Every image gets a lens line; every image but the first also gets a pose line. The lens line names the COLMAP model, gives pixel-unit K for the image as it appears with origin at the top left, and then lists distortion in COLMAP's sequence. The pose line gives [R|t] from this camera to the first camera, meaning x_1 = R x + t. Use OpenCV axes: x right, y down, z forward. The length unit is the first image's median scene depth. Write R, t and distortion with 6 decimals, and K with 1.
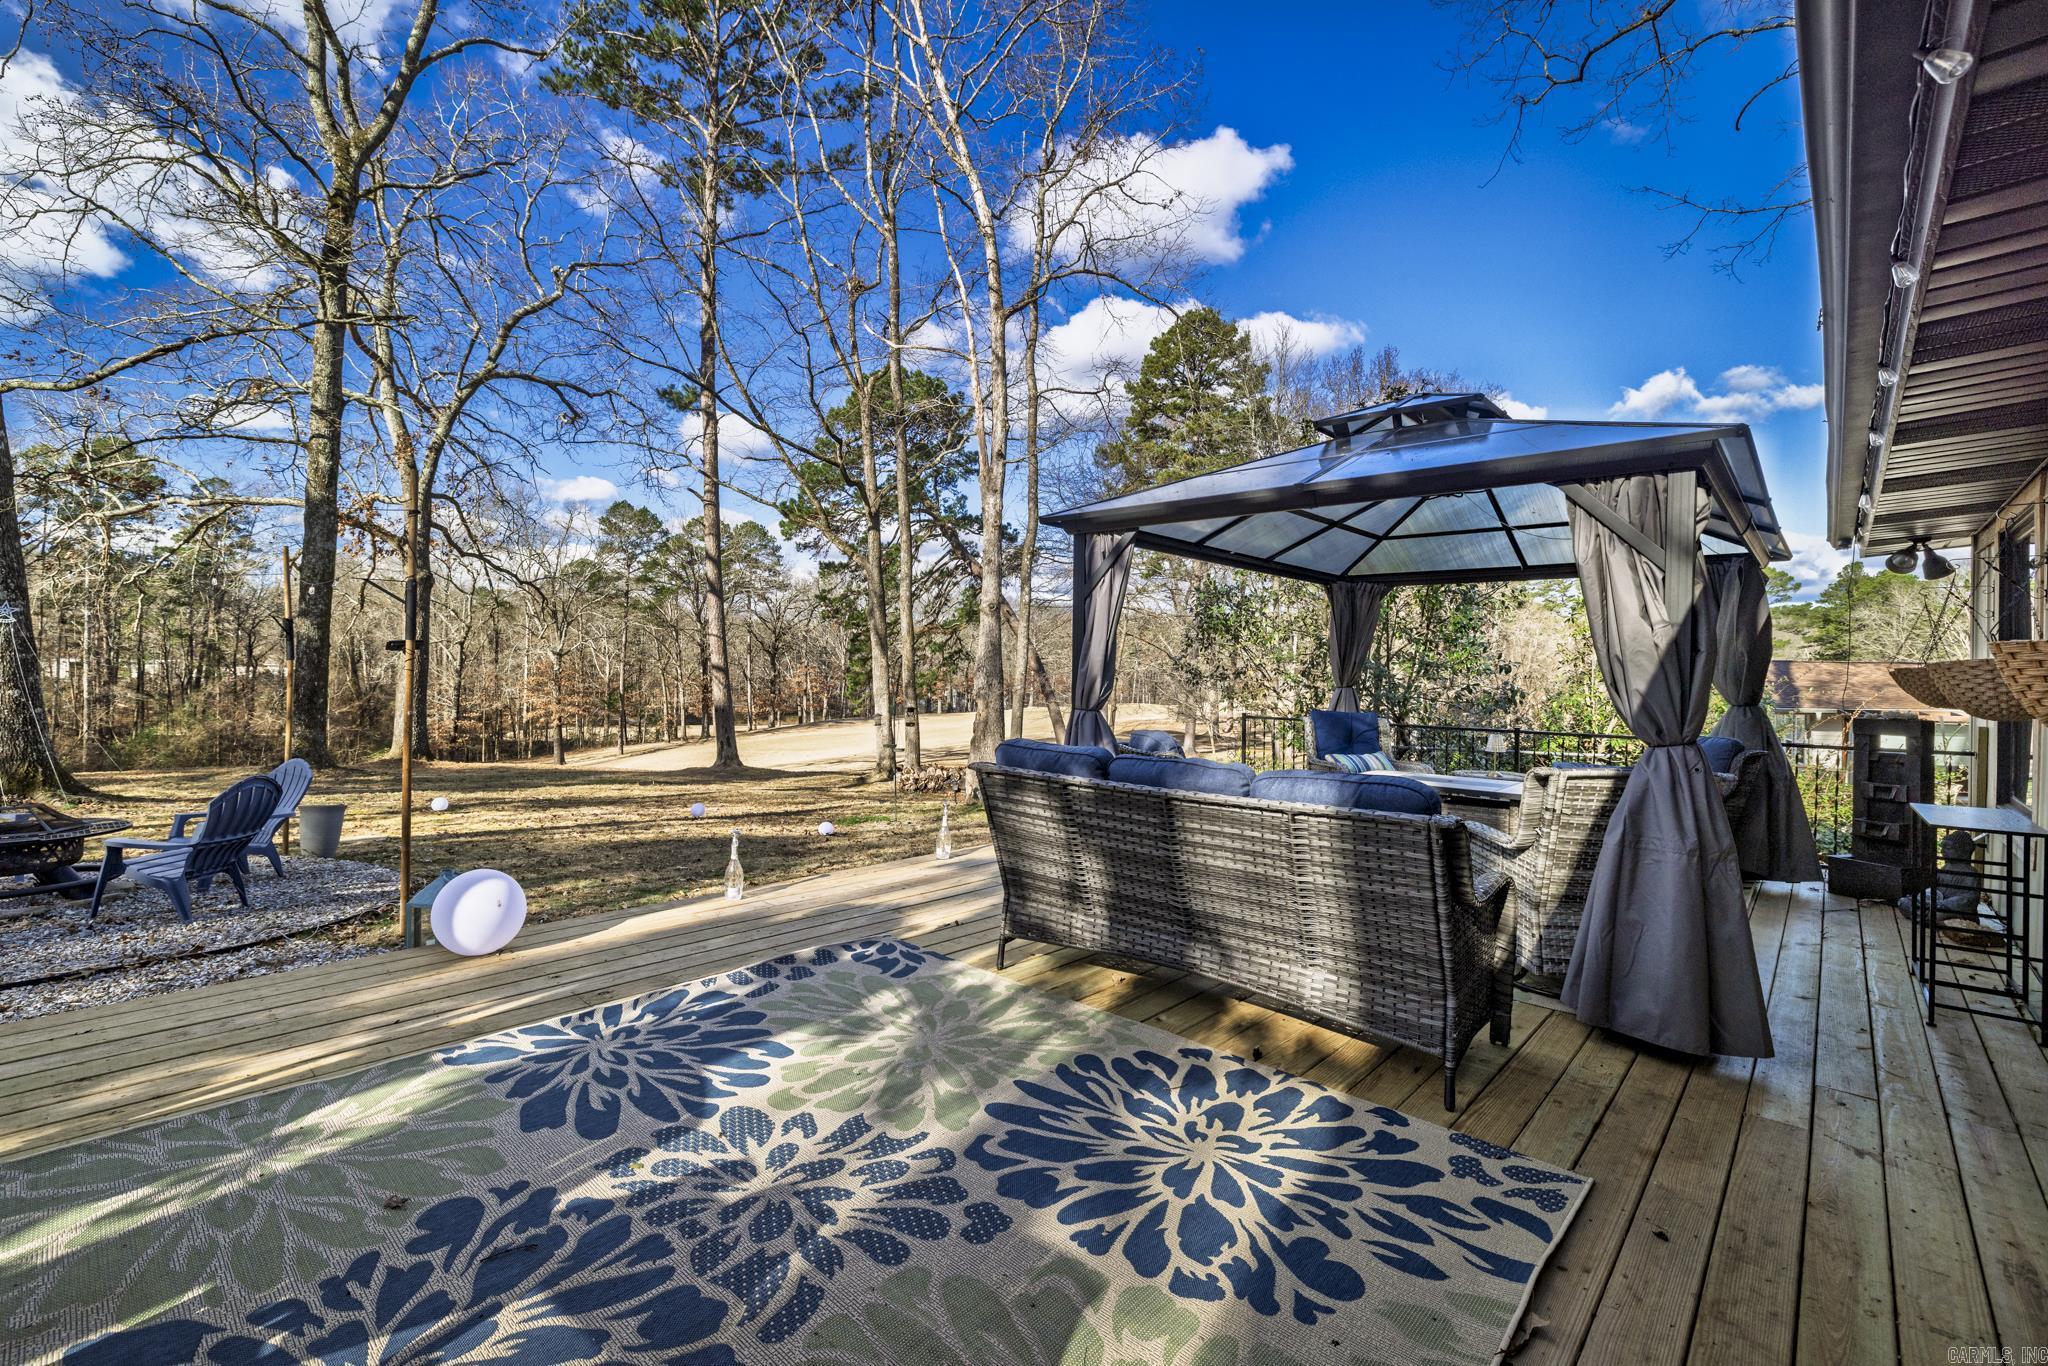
lens RADIAL K [[880.0, 0, 984.9], [0, 880.0, 664.2], [0, 0, 1]] dist [0.001649, 0.000115]
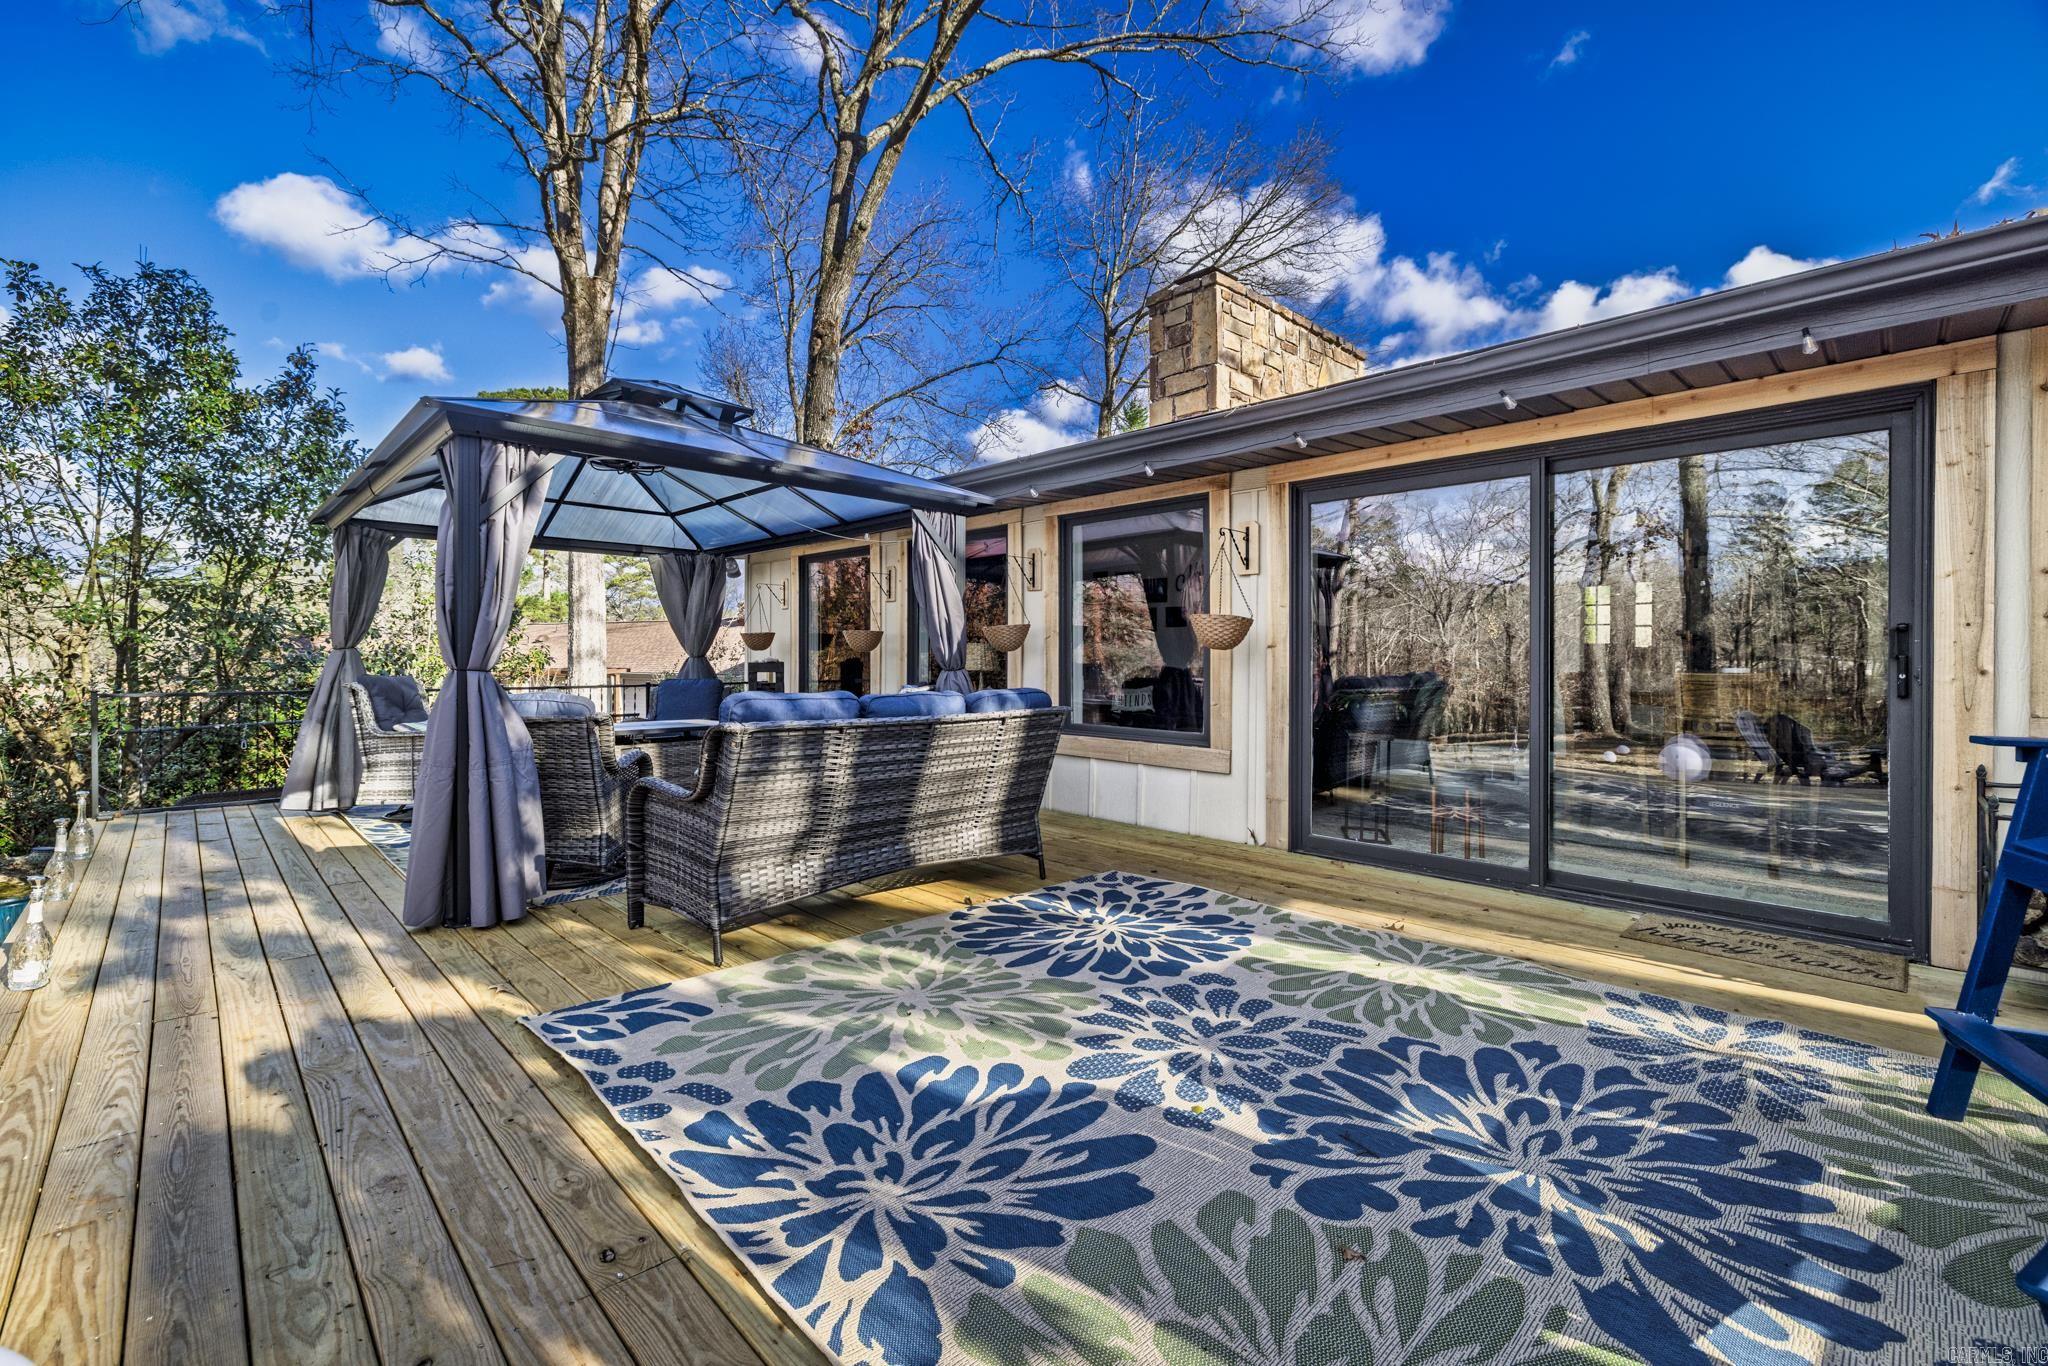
lens RADIAL K [[880.0, 0, 984.9], [0, 880.0, 664.2], [0, 0, 1]] dist [0.001649, 0.000115]
pose [[0.059201, -0.020603, 0.998033, -1.235971], [-0.008900, 0.999736, 0.021166, 0.057068], [-0.998206, -0.010136, 0.059002, 1.069897]]
